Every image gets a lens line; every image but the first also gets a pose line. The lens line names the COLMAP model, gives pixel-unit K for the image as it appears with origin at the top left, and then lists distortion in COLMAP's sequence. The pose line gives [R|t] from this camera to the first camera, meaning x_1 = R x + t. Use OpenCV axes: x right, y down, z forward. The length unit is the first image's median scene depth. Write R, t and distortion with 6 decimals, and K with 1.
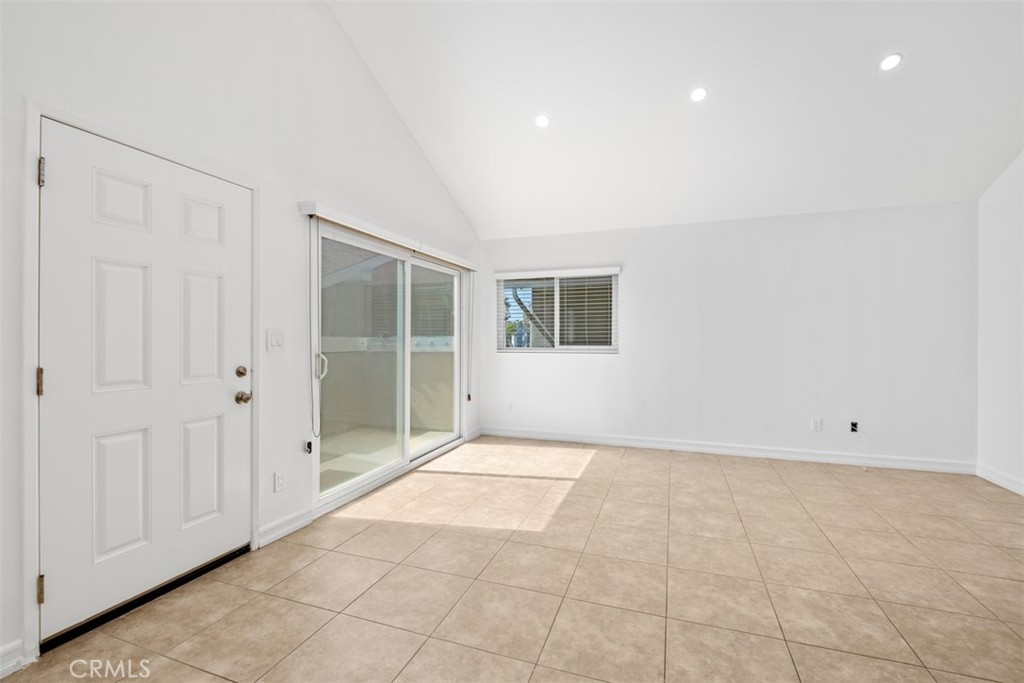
lens RADIAL K [[441.2, 0, 514.9], [0, 441.2, 339.6], [0, 0, 1]] dist [0.001137, -0.005517]
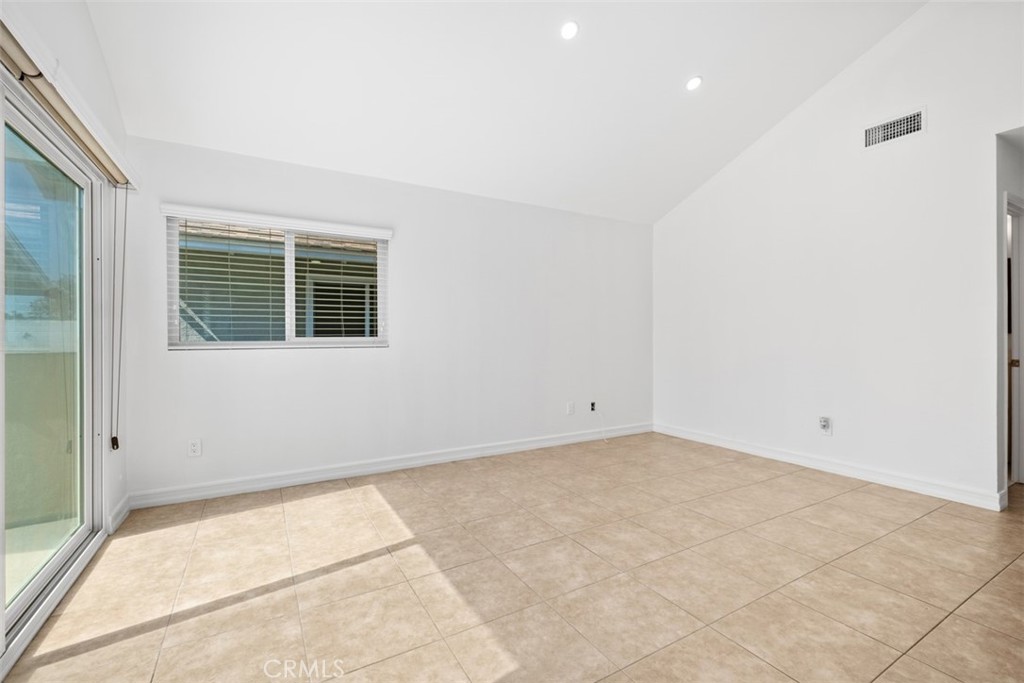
lens RADIAL K [[438.2, 0, 512.0], [0, 438.2, 341.5], [0, 0, 1]] dist [0.000897, -0.005710]
pose [[0.649117, -0.009621, 0.760628, -0.300621], [0.005730, 0.999953, 0.007759, 0.027124], [-0.760667, -0.000678, 0.649142, 0.567364]]
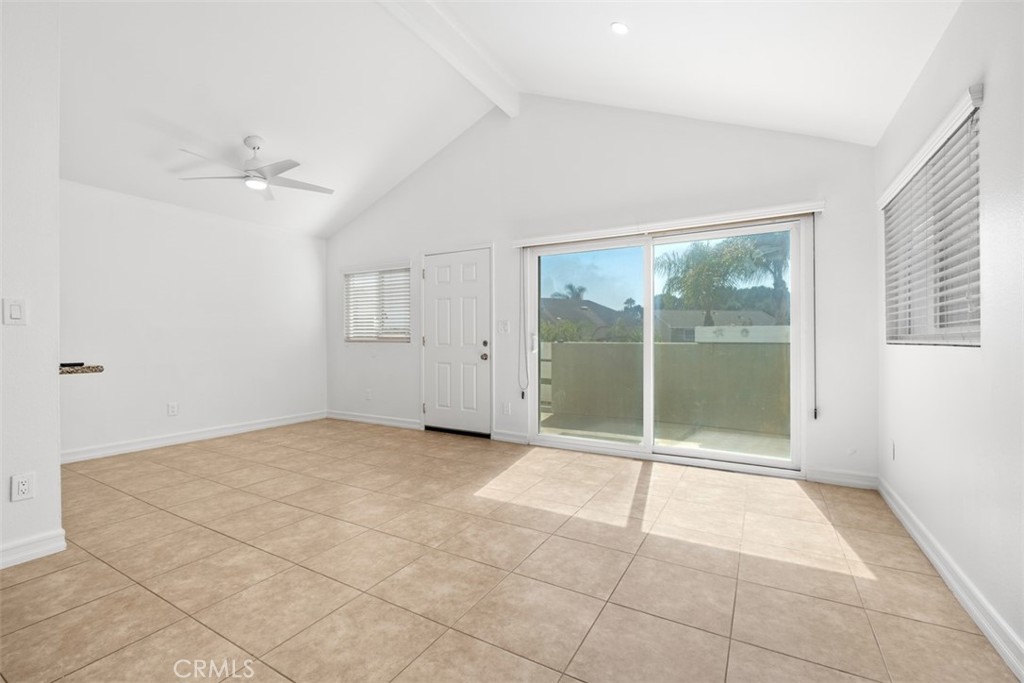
lens RADIAL K [[441.2, 0, 514.9], [0, 441.2, 339.6], [0, 0, 1]] dist [0.001137, -0.005517]
pose [[-0.168641, 0.000491, -0.985677, 0.975213], [-0.003107, 0.999995, 0.001030, 0.040690], [0.985673, 0.003236, -0.168639, 1.109527]]
